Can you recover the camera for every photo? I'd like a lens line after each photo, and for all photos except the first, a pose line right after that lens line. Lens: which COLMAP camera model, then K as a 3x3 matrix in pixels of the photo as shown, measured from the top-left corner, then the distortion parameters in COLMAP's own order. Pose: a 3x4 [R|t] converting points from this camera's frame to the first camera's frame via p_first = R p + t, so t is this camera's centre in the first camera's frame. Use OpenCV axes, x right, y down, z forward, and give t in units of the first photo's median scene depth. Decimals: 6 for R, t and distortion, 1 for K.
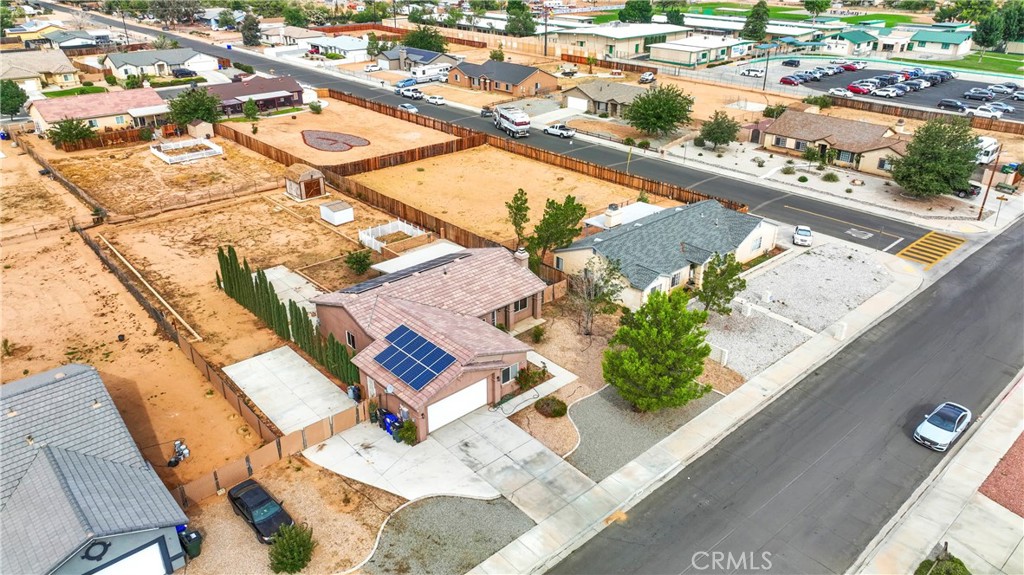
lens RADIAL K [[719.3, 0, 513.8], [0, 719.3, 288.6], [0, 0, 1]] dist [0.004029, 0.008998]
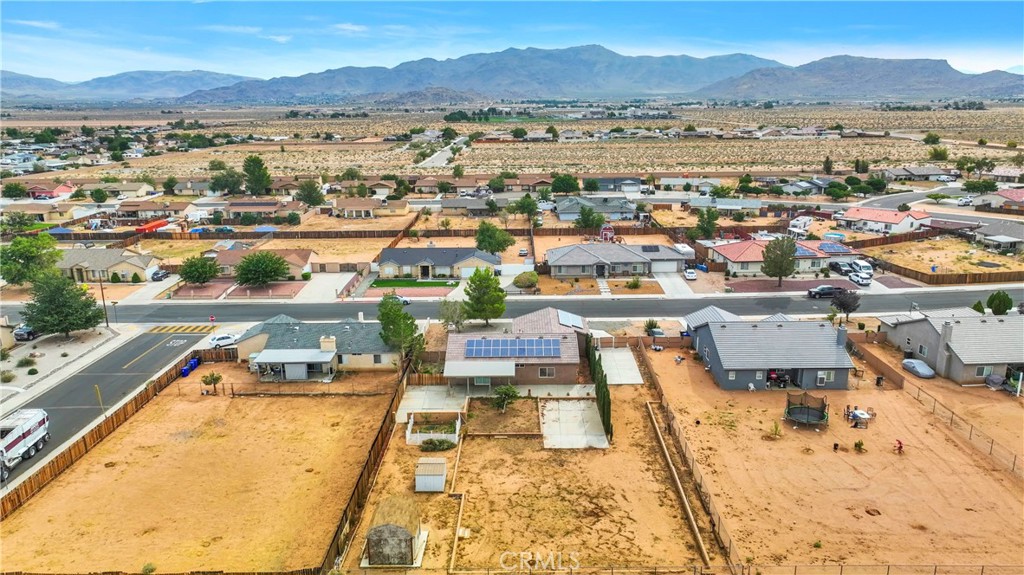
lens RADIAL K [[719.3, 0, 516.8], [0, 719.3, 286.1], [0, 0, 1]] dist [0.004029, 0.008998]
pose [[-0.735016, -0.166308, 0.657338, -0.933148], [0.303214, 0.786500, 0.538032, -0.773841], [-0.606476, 0.594776, -0.527663, 1.450292]]
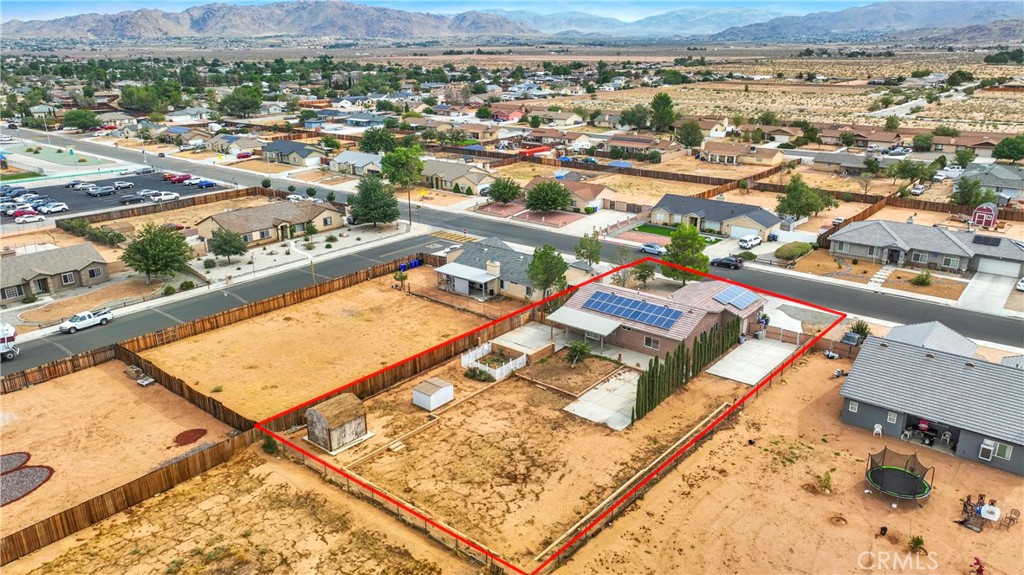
lens RADIAL K [[719.3, 0, 513.2], [0, 719.3, 290.2], [0, 0, 1]] dist [0.004029, 0.008998]
pose [[-0.139703, -0.325965, 0.935003, -1.186417], [0.438314, 0.826355, 0.353578, -0.544823], [-0.887898, 0.459221, 0.027431, 0.983736]]
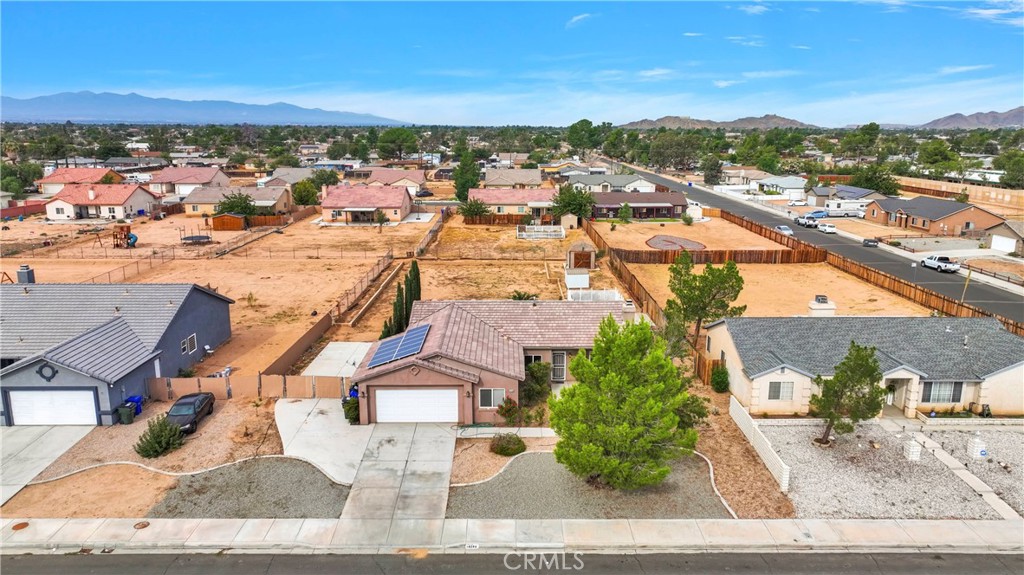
lens RADIAL K [[719.3, 0, 512.6], [0, 719.3, 289.4], [0, 0, 1]] dist [0.004029, 0.008998]
pose [[0.743013, 0.145363, -0.653301, 0.403650], [-0.291866, 0.948796, -0.120833, 0.066004], [0.602284, 0.280457, 0.747394, 0.238303]]
